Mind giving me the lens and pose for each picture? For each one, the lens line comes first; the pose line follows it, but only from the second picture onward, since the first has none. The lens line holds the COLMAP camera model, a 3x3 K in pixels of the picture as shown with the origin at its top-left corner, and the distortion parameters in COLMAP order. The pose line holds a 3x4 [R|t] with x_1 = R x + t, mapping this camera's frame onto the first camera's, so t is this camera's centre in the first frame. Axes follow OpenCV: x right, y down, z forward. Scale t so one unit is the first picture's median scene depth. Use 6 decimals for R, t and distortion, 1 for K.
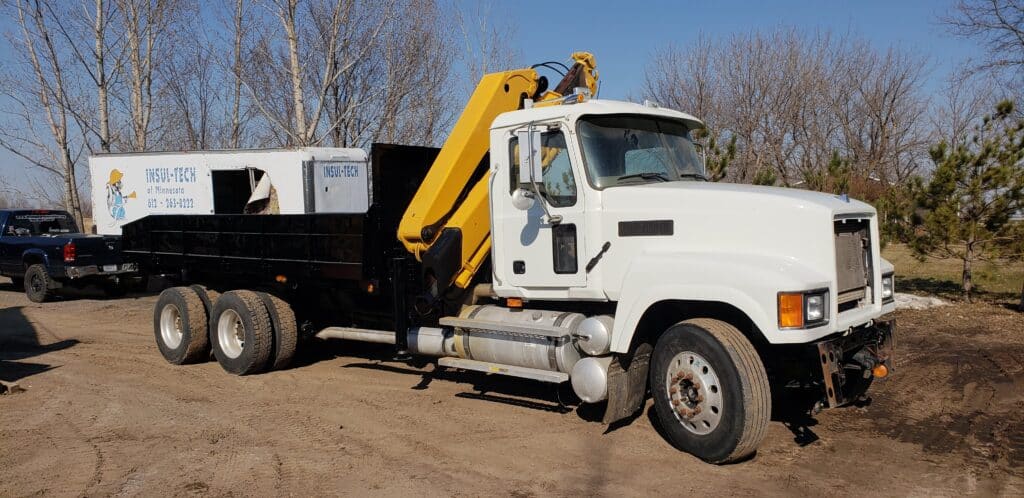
lens RADIAL K [[1317.2, 0, 512.0], [0, 1317.2, 249.0], [0, 0, 1]] dist [0.015412, 0.004083]
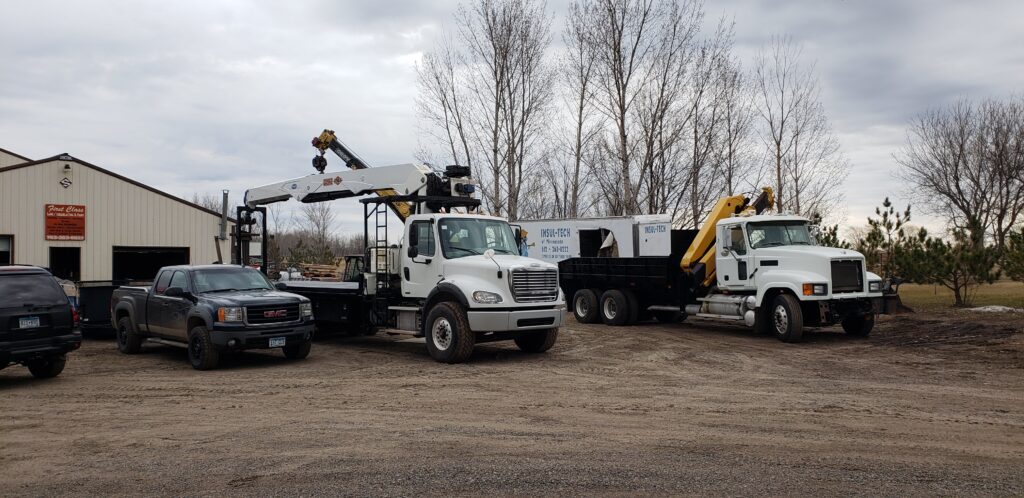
lens RADIAL K [[1317.2, 0, 512.0], [0, 1317.2, 249.0], [0, 0, 1]] dist [0.015412, 0.004083]
pose [[0.973306, -0.001110, -0.229508, 0.189825], [-0.005572, 0.999579, -0.028465, 0.033070], [0.229443, 0.028984, 0.972890, -1.643278]]
